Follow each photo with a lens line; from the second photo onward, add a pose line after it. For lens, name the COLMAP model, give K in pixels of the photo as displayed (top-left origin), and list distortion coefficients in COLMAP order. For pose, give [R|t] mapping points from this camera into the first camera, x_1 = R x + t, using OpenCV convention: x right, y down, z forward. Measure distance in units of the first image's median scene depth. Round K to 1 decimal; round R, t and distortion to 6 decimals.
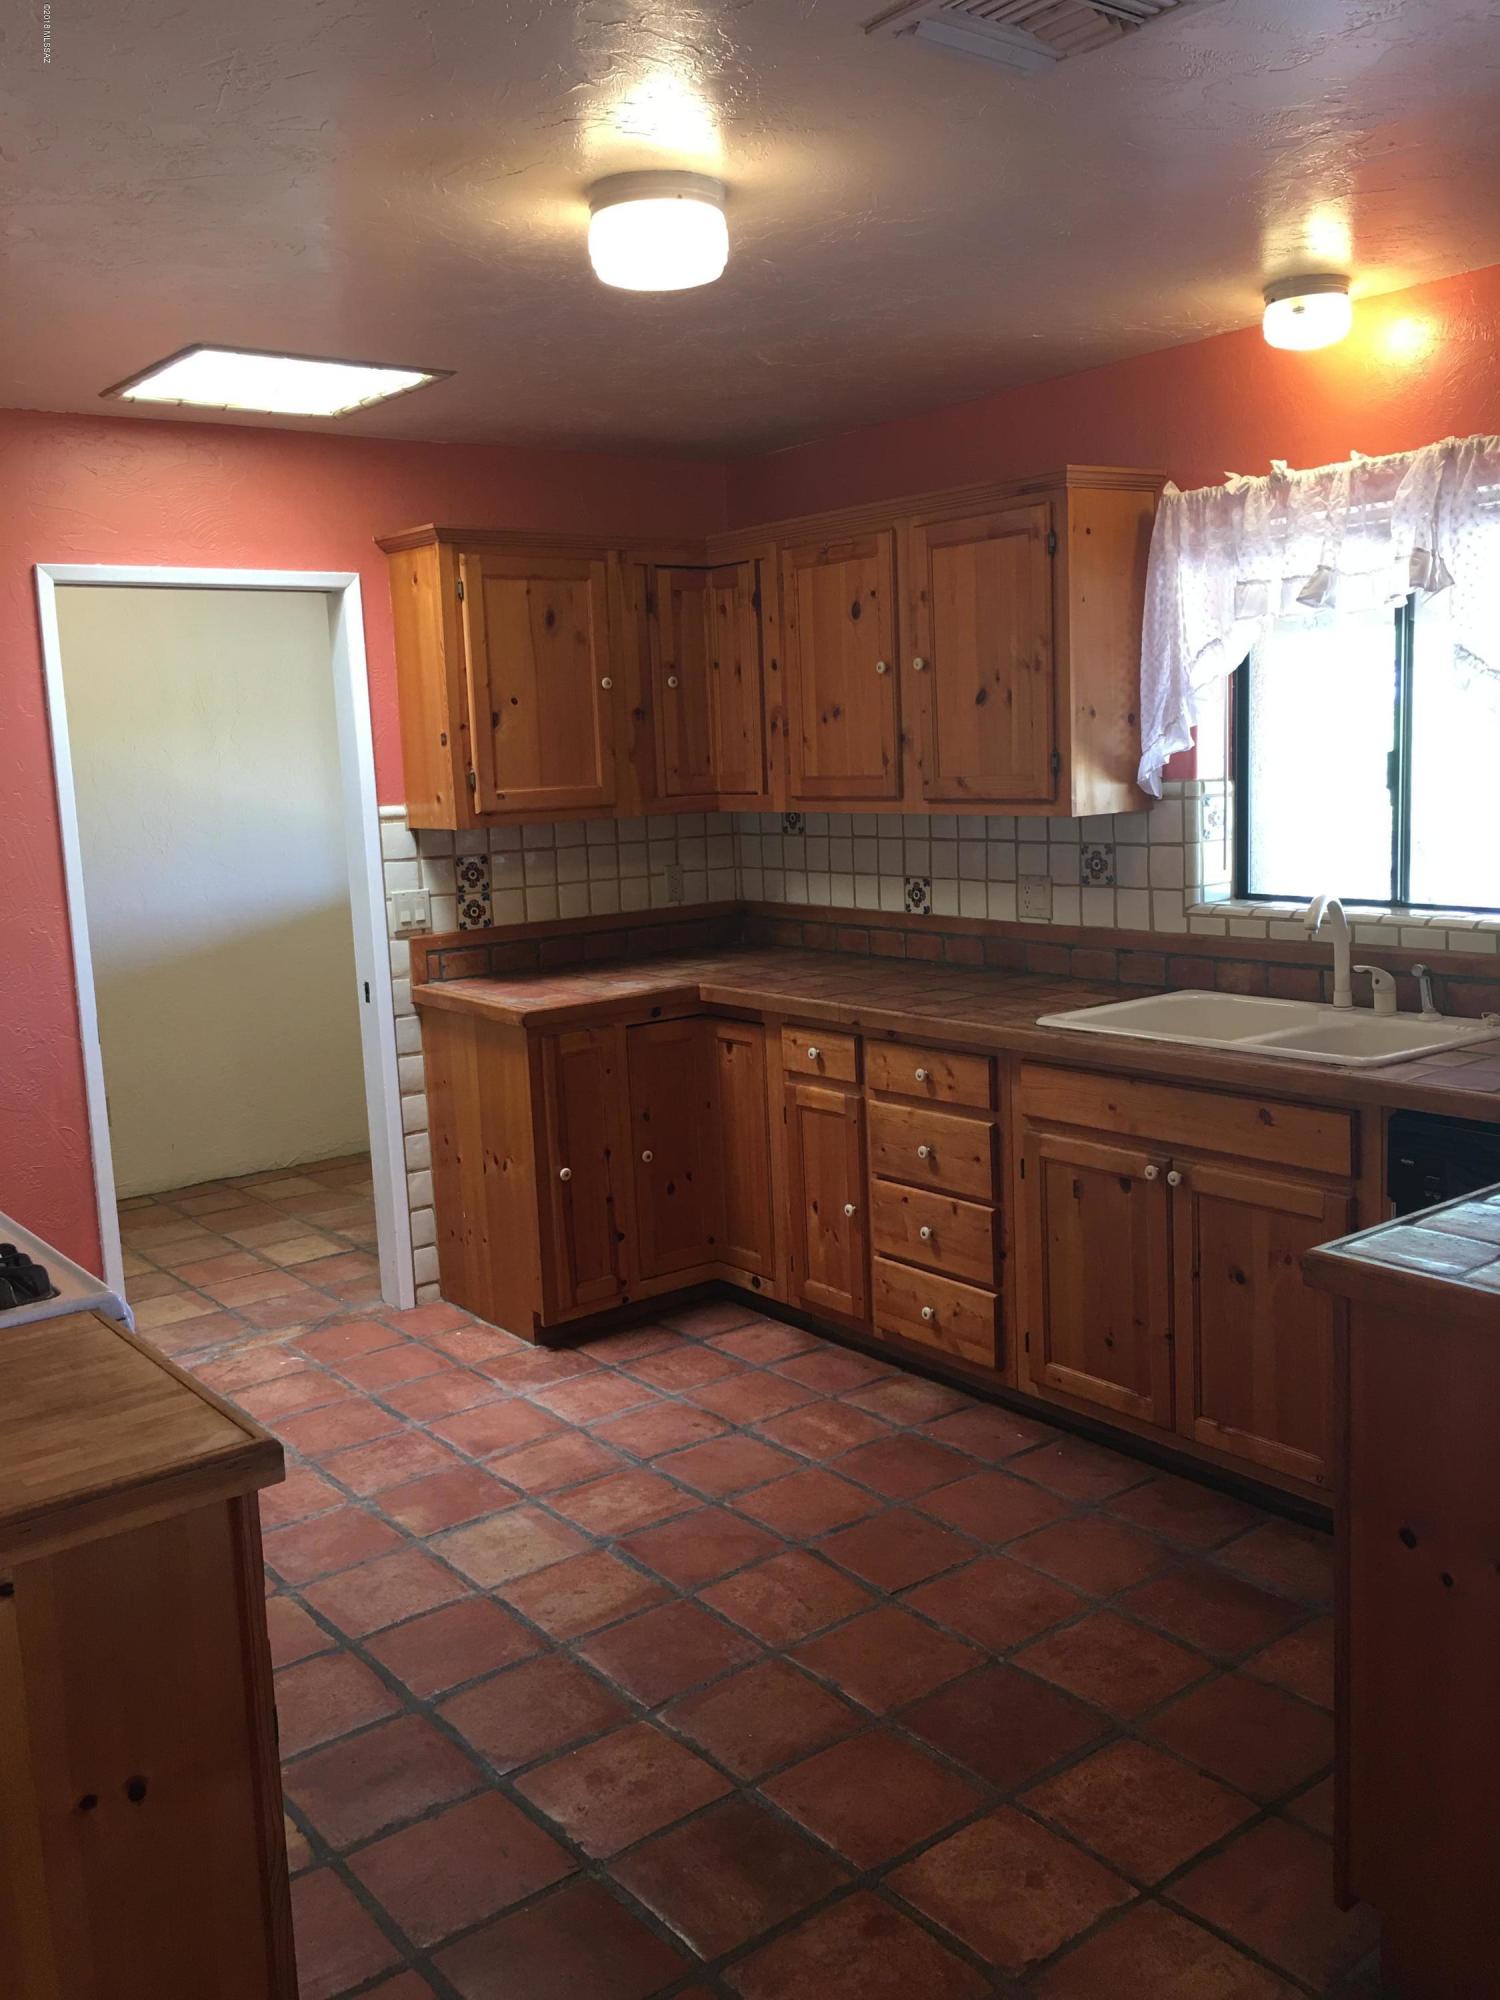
lens RADIAL K [[1721.2, 0, 759.3], [0, 1721.2, 997.0], [0, 0, 1]] dist [0.088206, -0.121778]
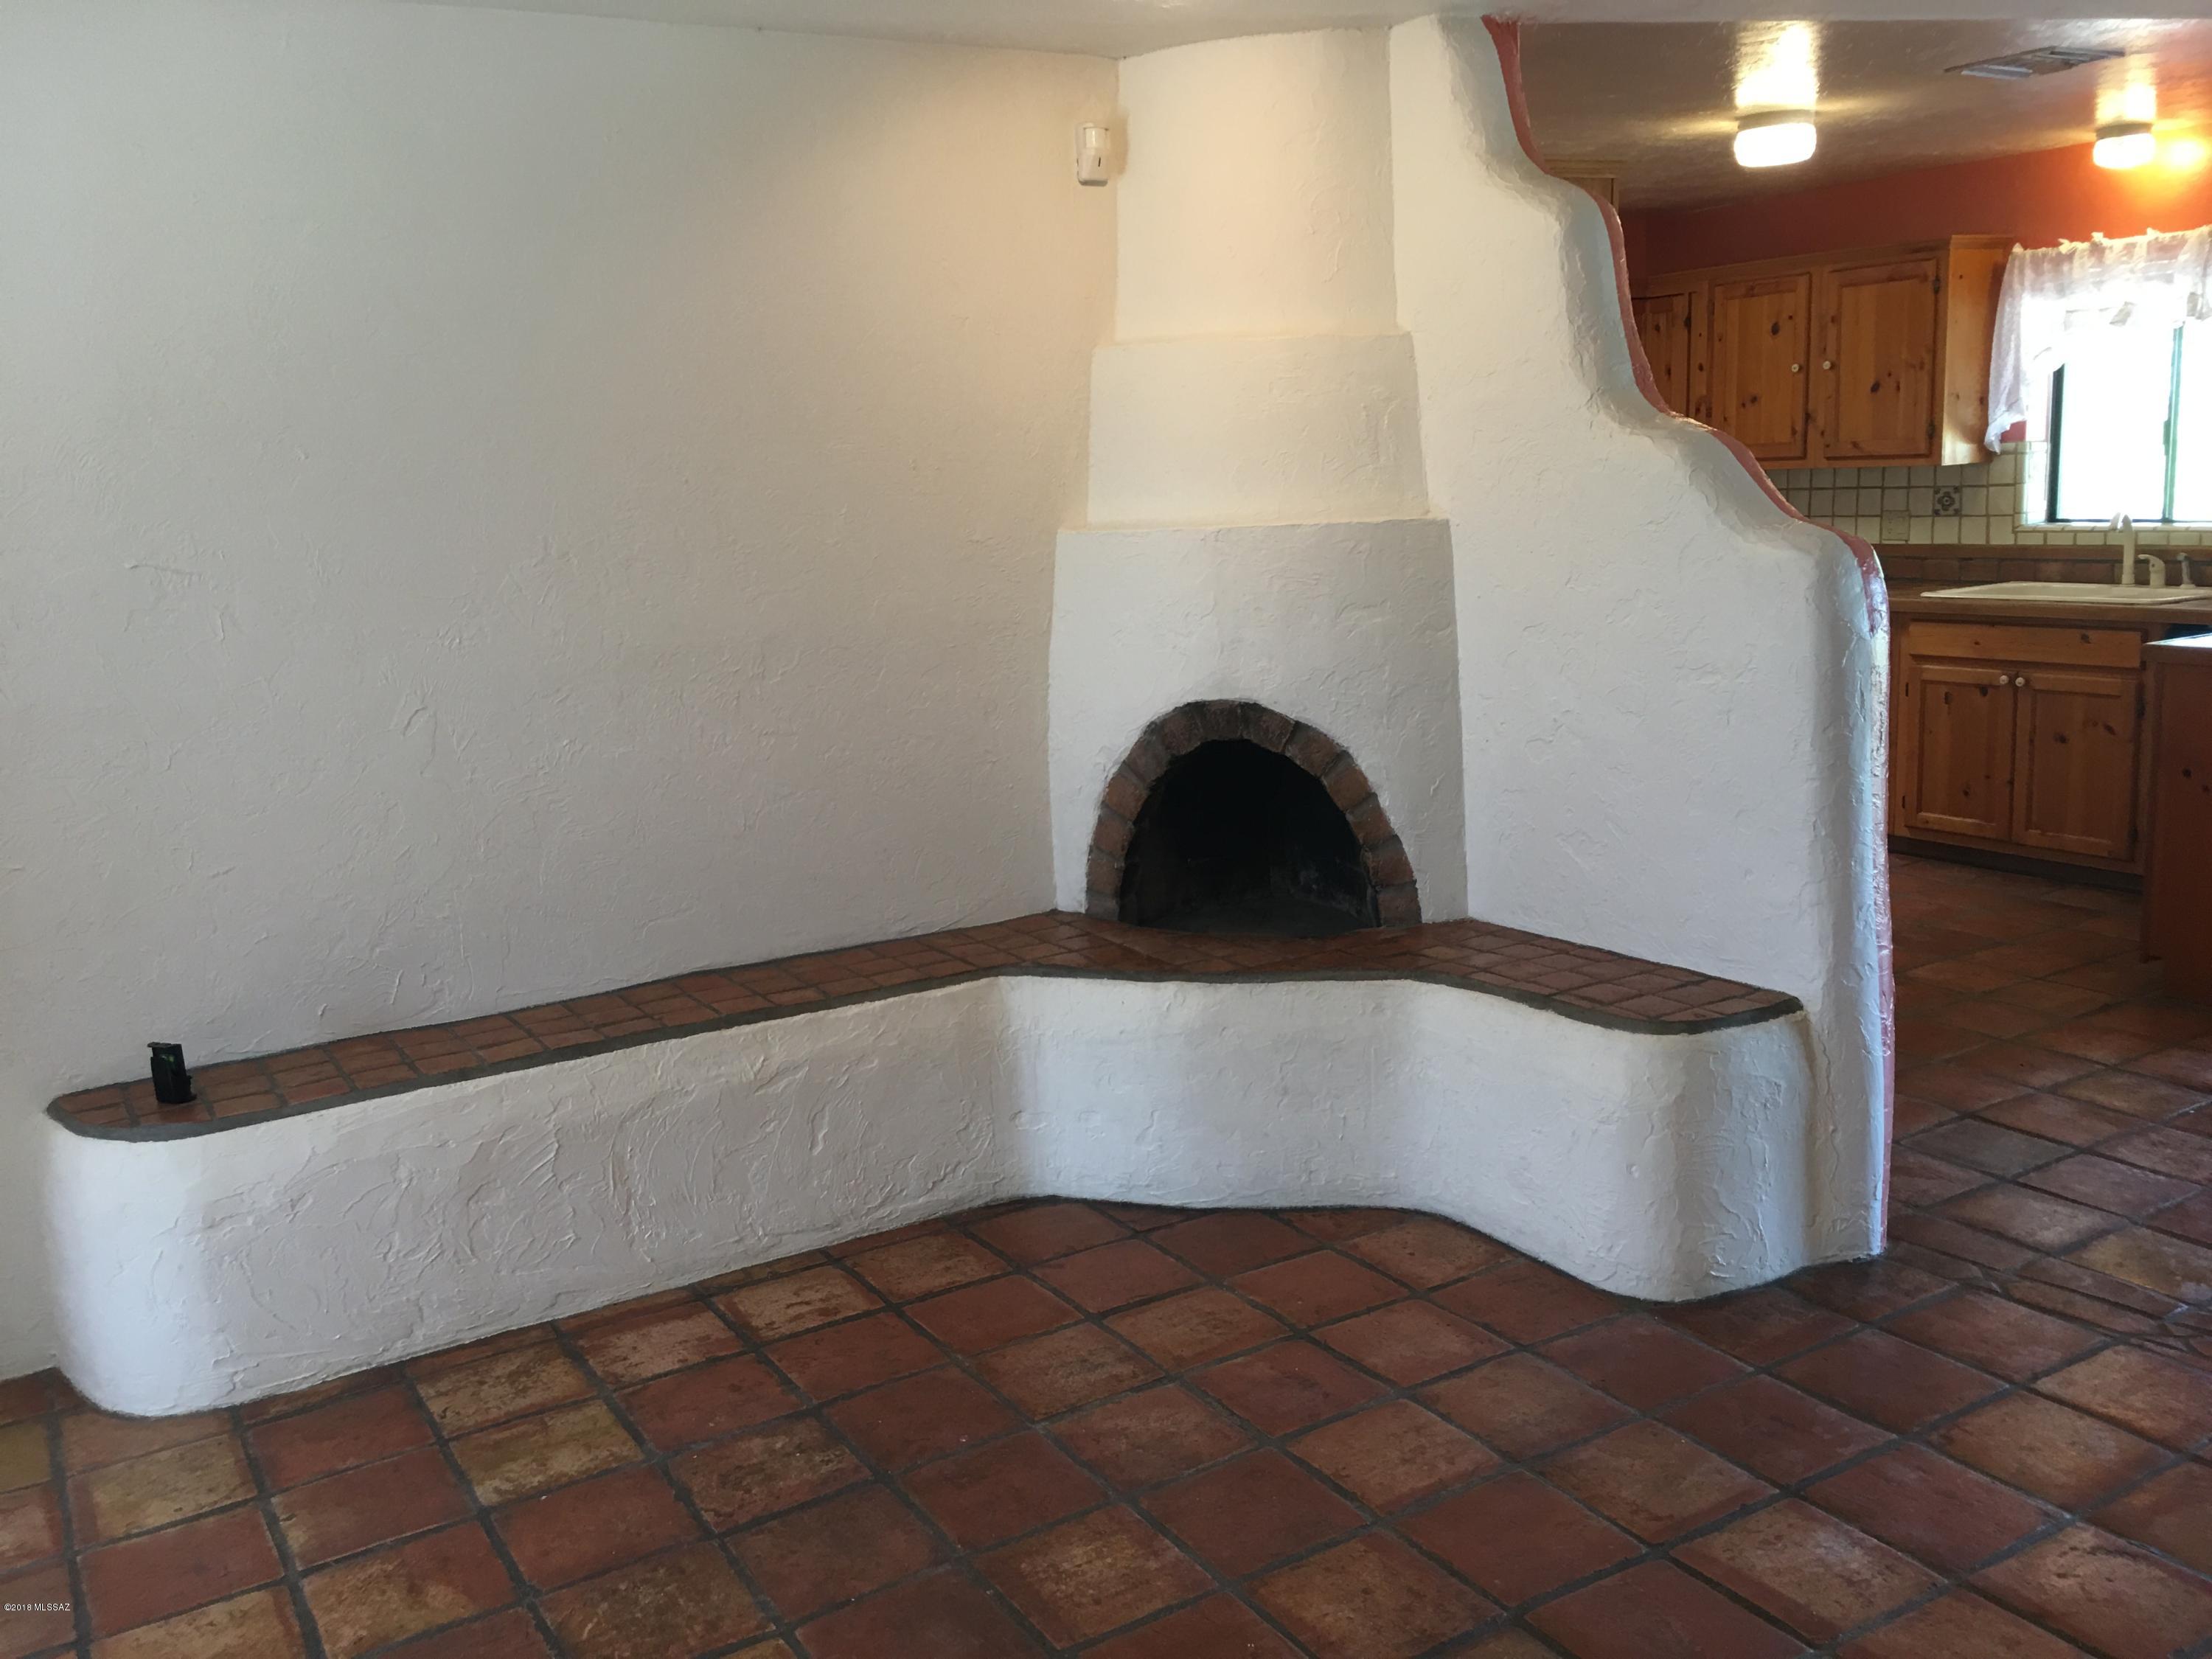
lens RADIAL K [[1903.6, 0, 1101.9], [0, 1903.6, 823.8], [0, 0, 1]] dist [0.088206, -0.121778]
pose [[0.993227, 0.018690, -0.114674, -0.346621], [-0.013560, 0.998879, 0.045350, 0.141577], [0.115393, -0.043487, 0.992368, -0.773290]]
